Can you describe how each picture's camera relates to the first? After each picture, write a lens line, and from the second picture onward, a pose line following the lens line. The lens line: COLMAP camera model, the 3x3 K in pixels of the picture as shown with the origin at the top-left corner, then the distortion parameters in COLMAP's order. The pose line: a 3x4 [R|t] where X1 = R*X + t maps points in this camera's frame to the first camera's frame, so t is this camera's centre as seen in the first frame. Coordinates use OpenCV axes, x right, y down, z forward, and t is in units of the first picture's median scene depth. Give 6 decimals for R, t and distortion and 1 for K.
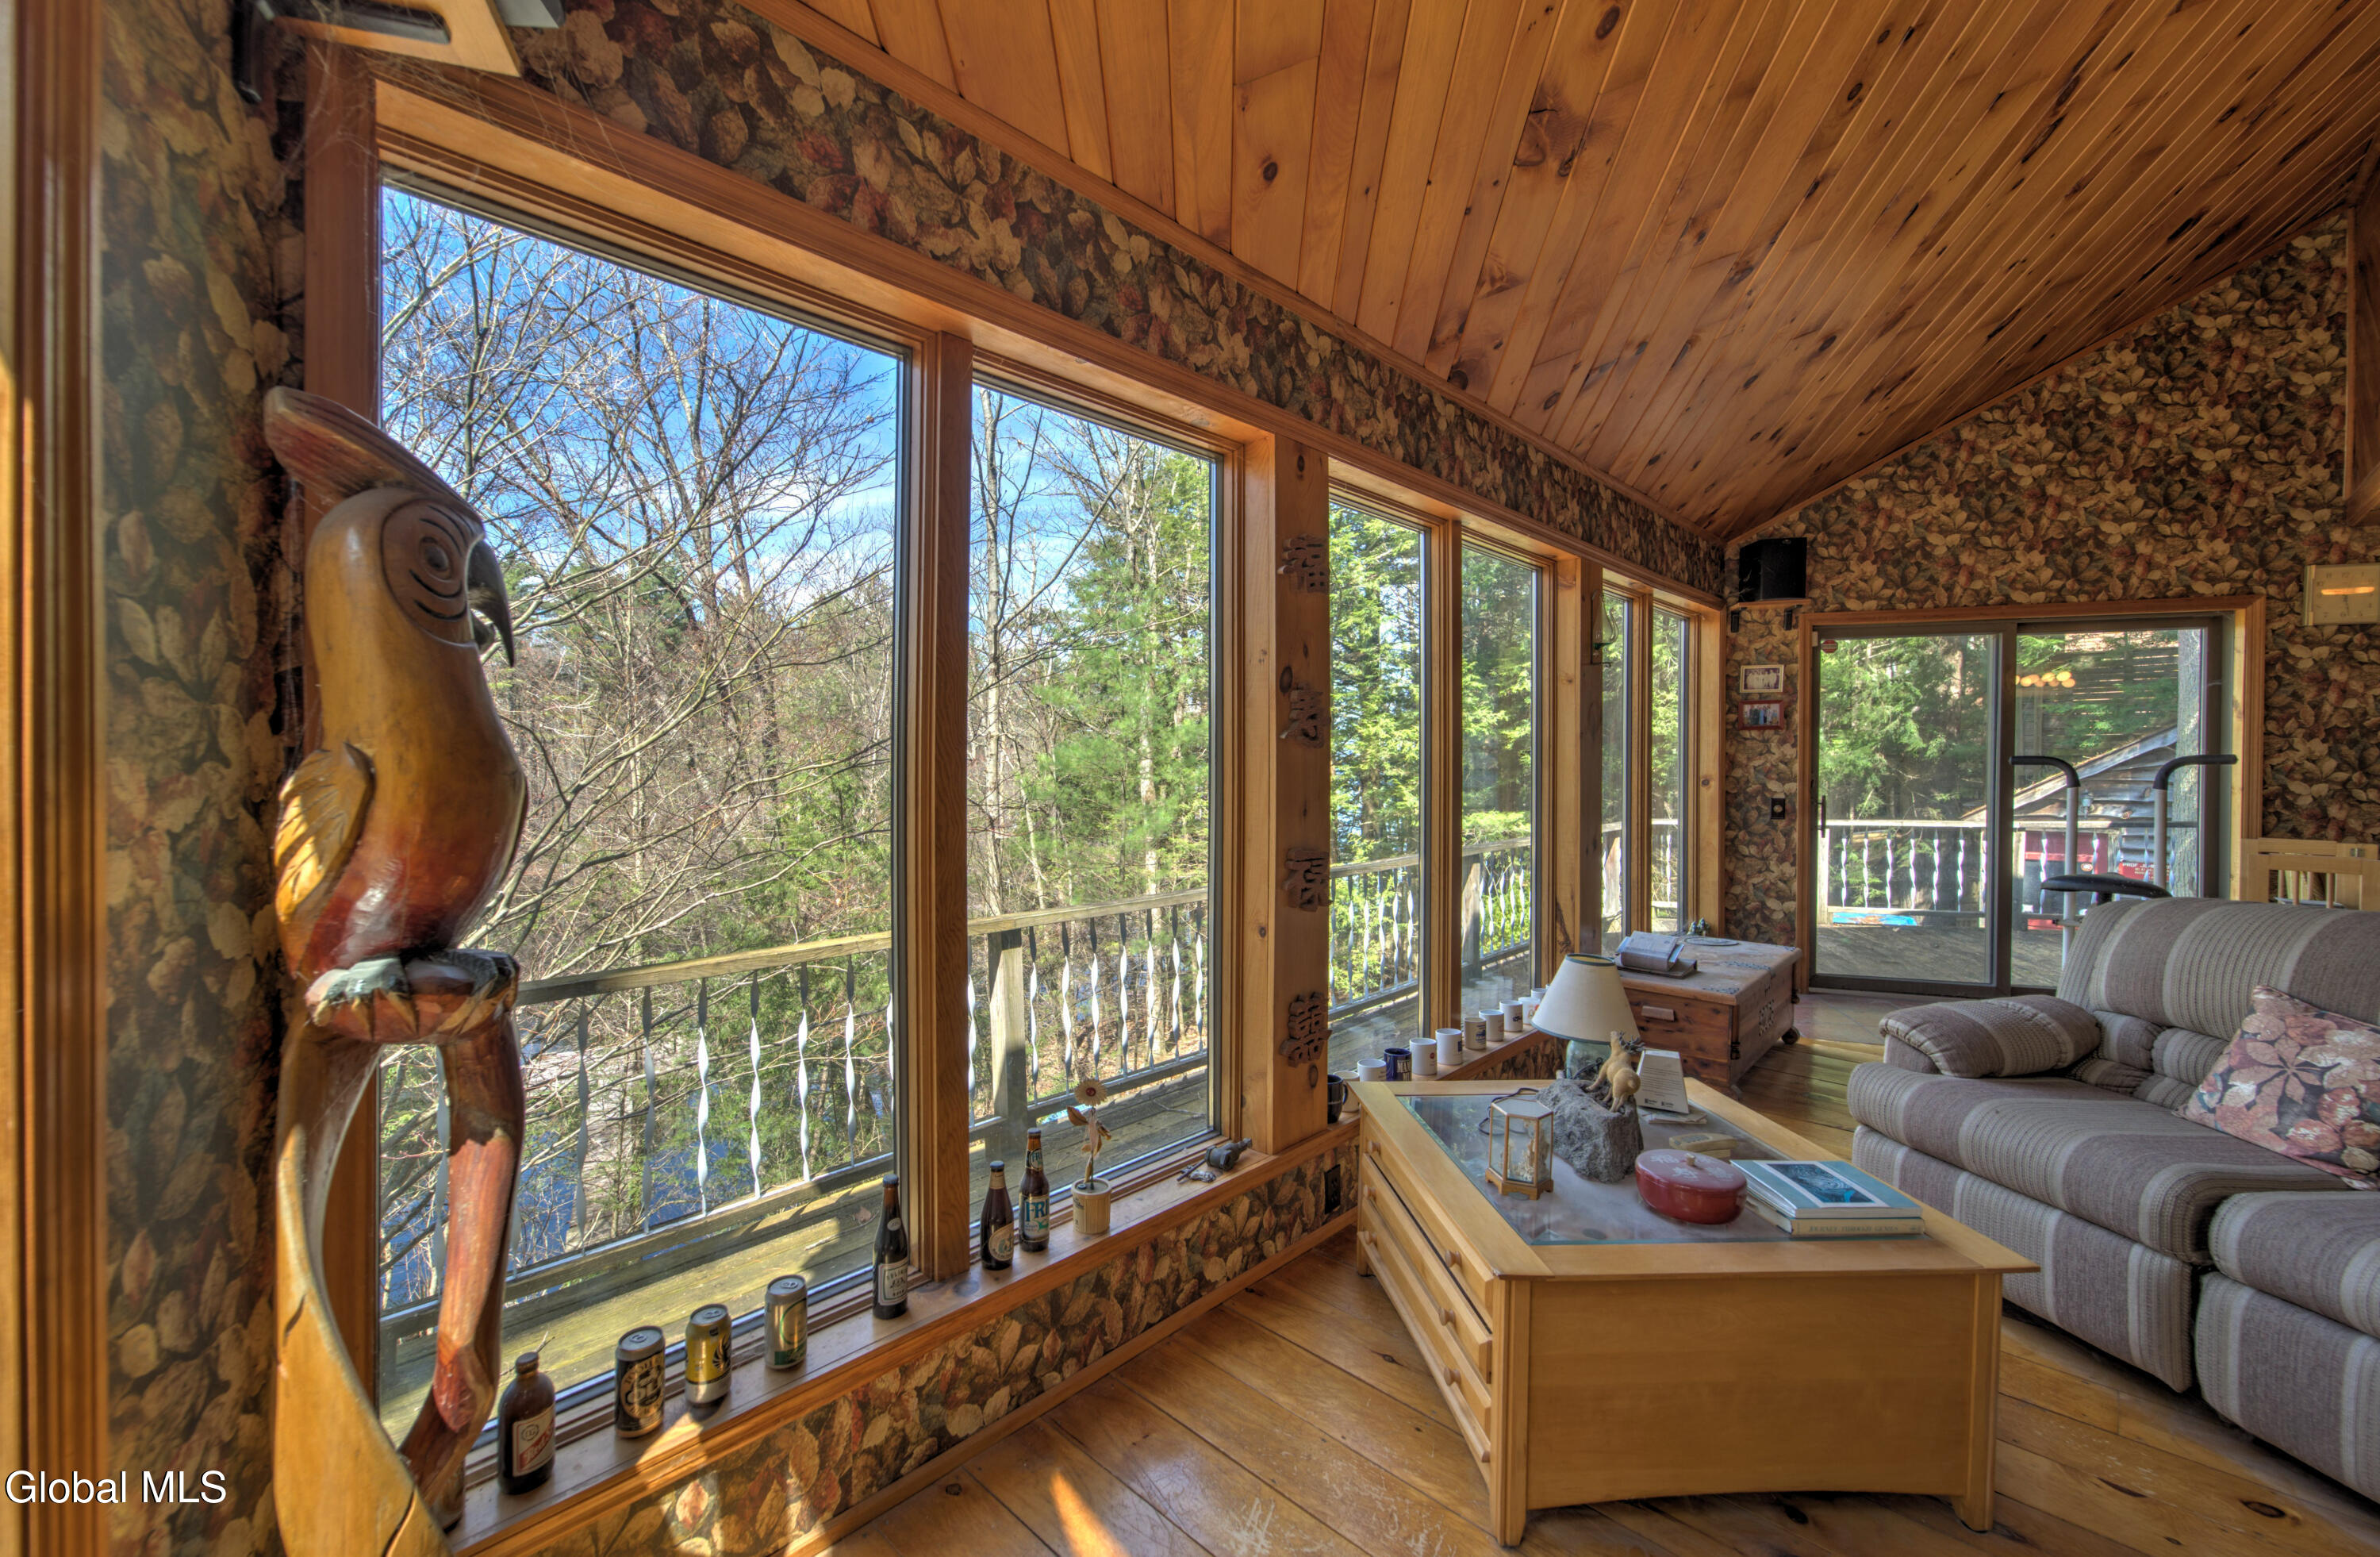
lens RADIAL K [[938.3, 0, 1190.0], [0, 938.3, 778.5], [0, 0, 1]] dist [-0.002196, 0.000033]
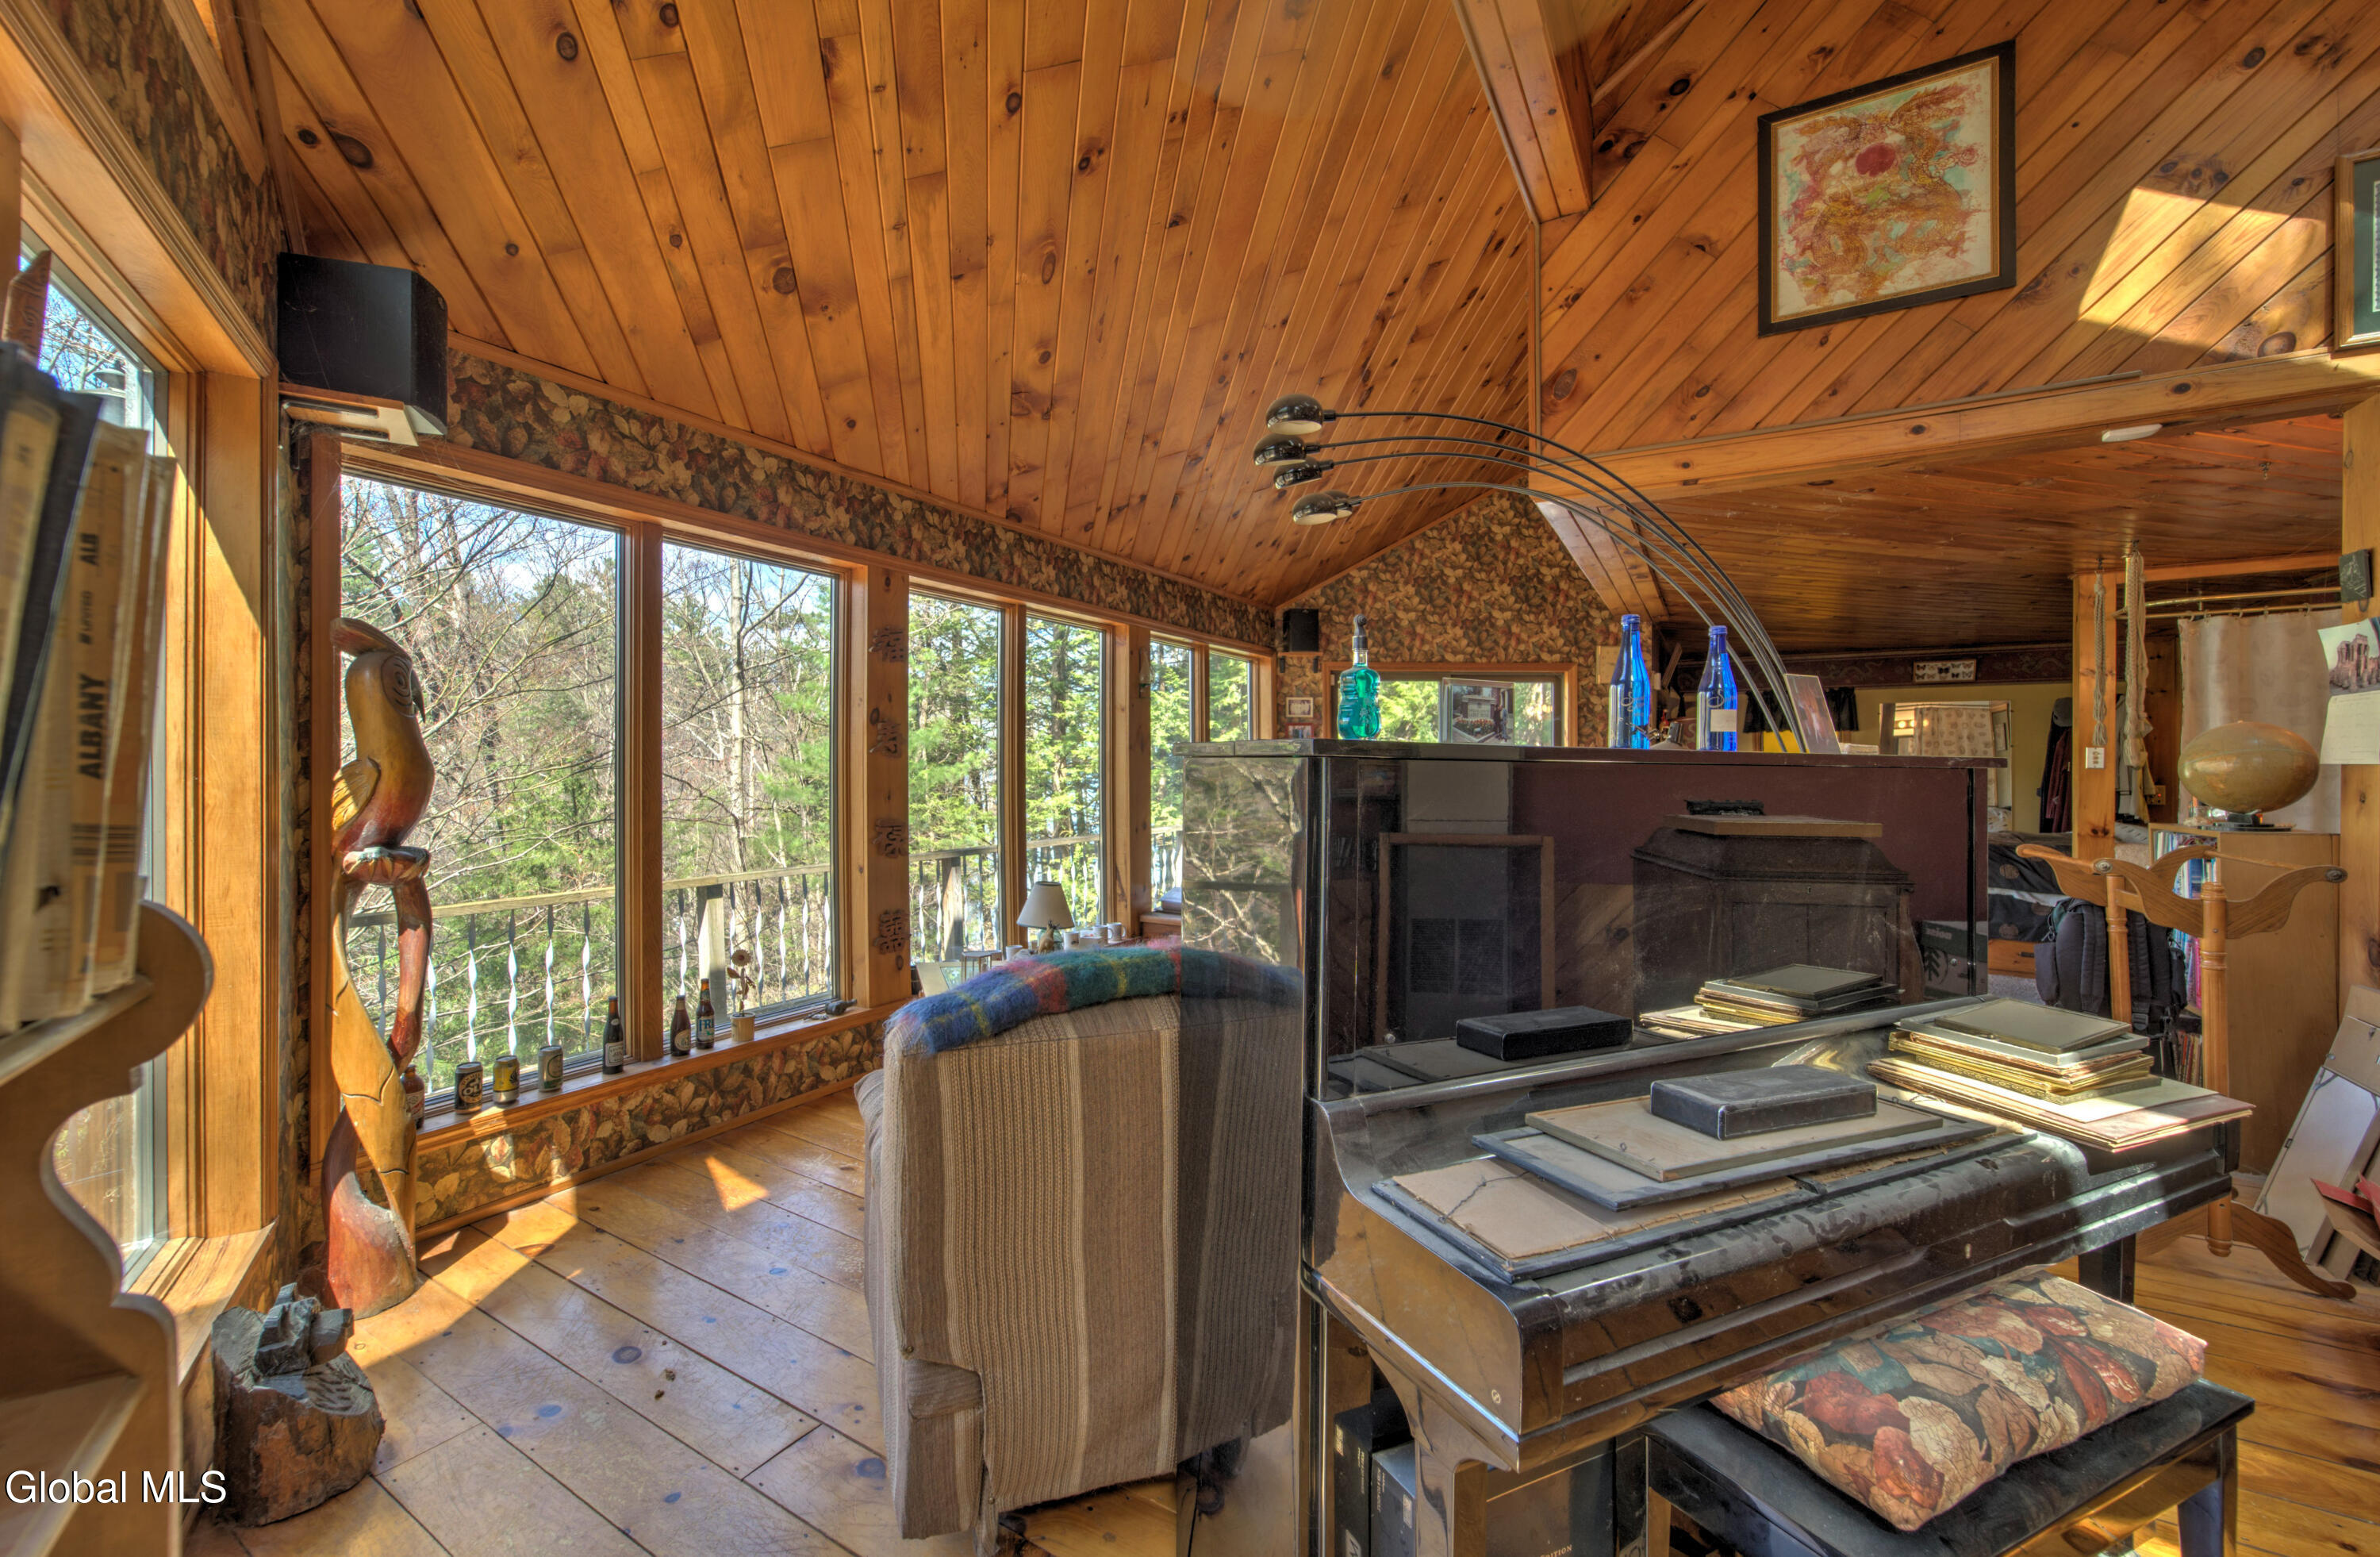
lens RADIAL K [[1013.0, 0, 1183.0], [0, 1013.0, 799.1], [0, 0, 1]] dist [-0.047769, 0.055331]
pose [[0.981567, 0.004145, 0.191076, 0.325142], [-0.008374, 0.999737, 0.021328, -0.002023], [-0.190937, -0.022535, 0.981344, -0.918192]]
